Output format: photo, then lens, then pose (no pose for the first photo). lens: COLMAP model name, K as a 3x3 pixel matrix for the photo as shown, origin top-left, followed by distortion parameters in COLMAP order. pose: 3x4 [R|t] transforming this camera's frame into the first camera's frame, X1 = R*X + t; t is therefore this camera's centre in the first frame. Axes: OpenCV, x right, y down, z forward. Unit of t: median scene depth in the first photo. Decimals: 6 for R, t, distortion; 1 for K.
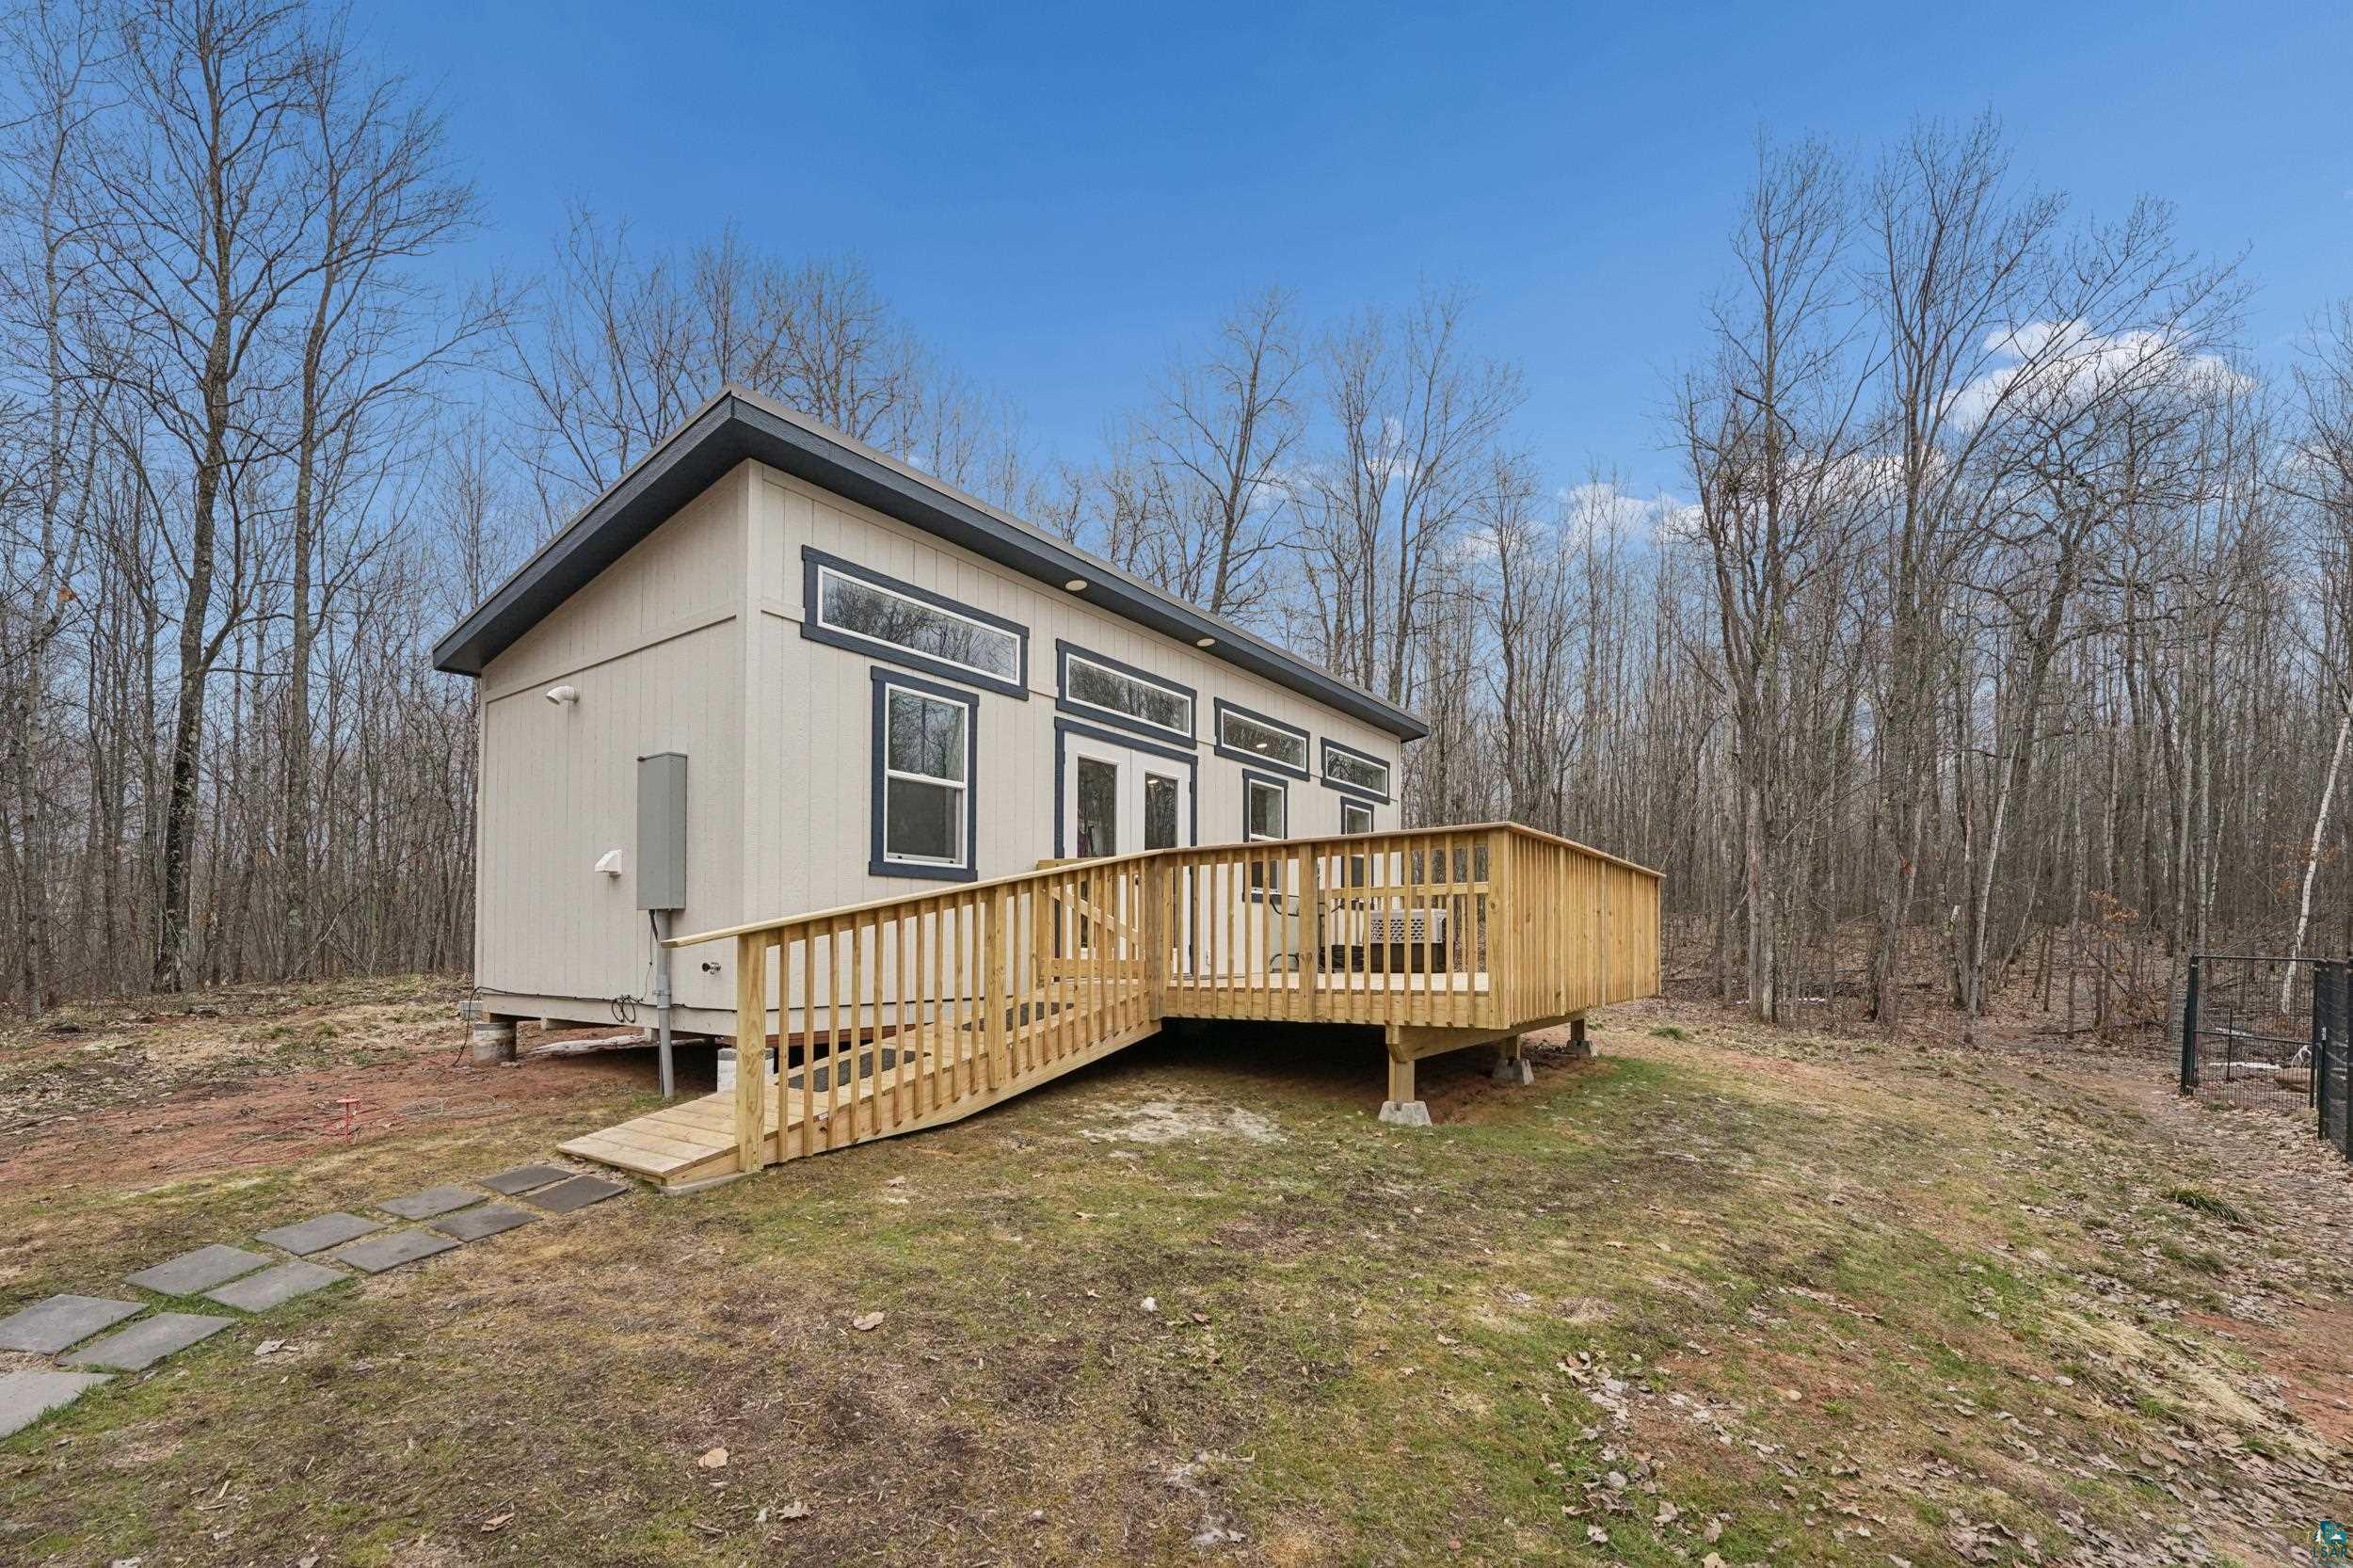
lens RADIAL K [[1022.5, 0, 1180.5], [0, 1022.5, 940.2], [0, 0, 1]] dist [-0.026207, 0.000089]
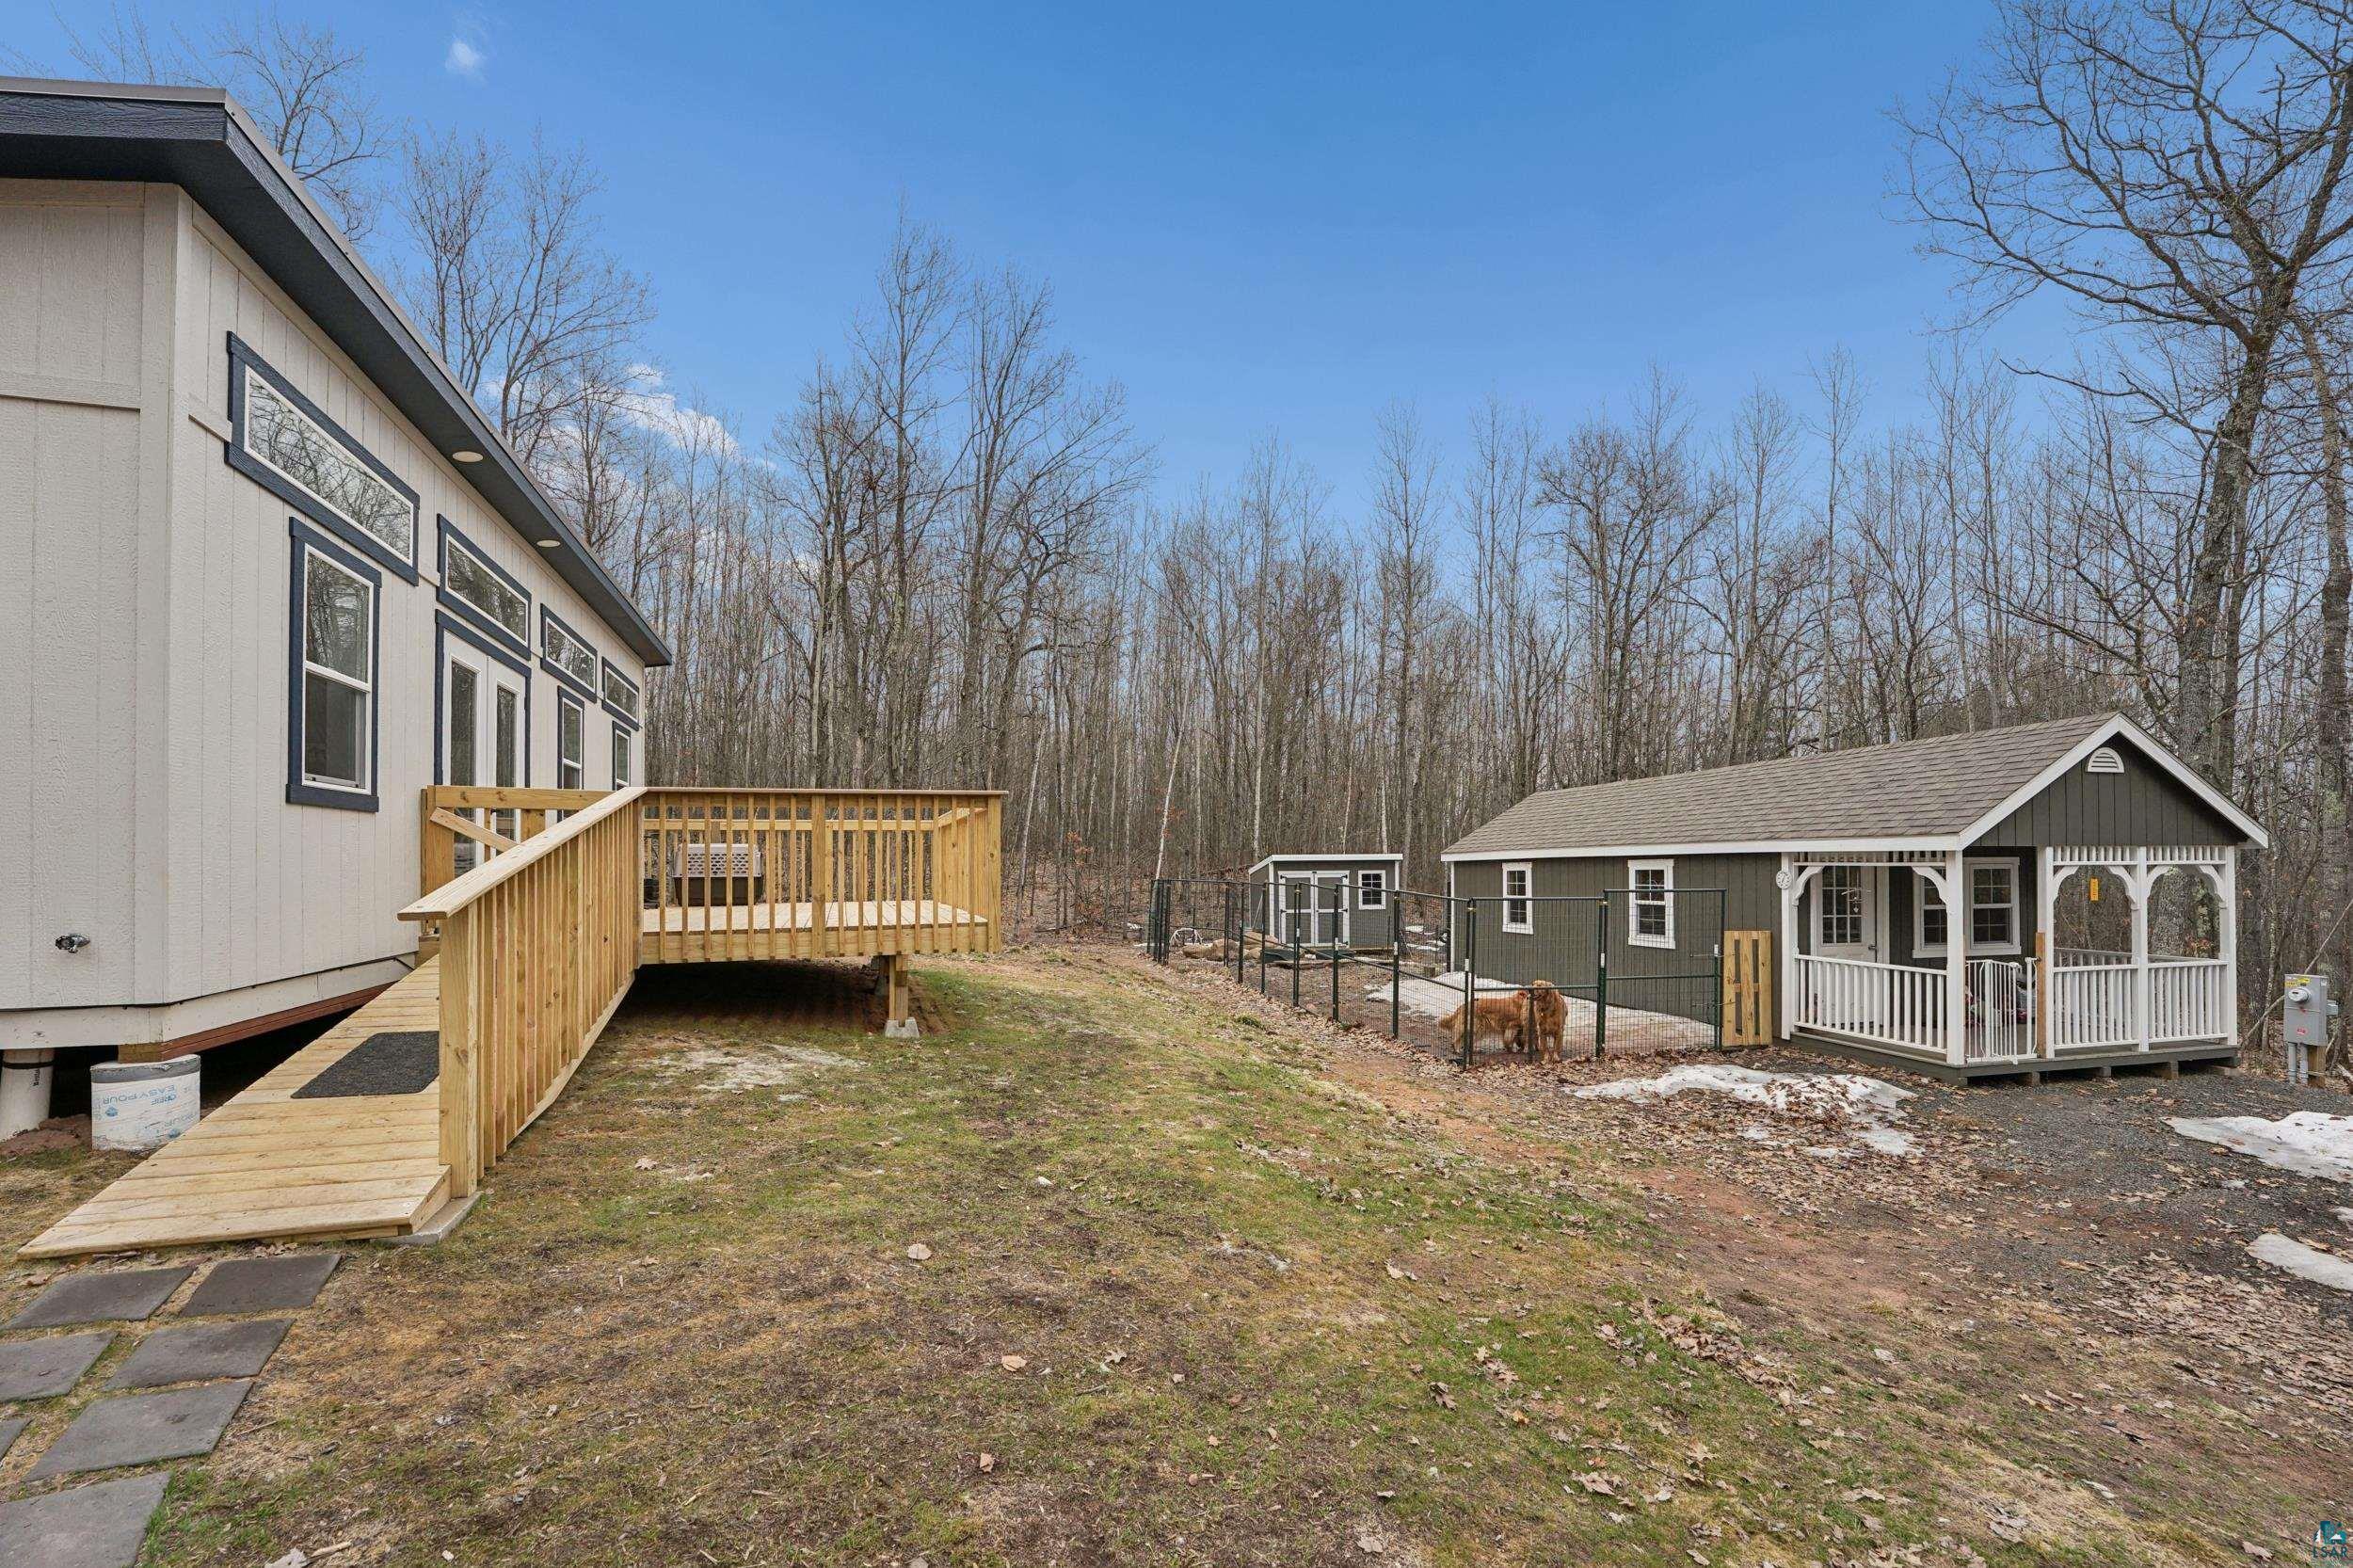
lens RADIAL K [[986.3, 0, 1177.0], [0, 986.3, 866.8], [0, 0, 1]] dist [-0.022513, 0.000194]
pose [[0.581610, -0.002213, 0.813465, -0.435405], [-0.006550, 0.999951, 0.007403, -0.023695], [-0.813441, -0.009634, 0.581567, 0.065852]]
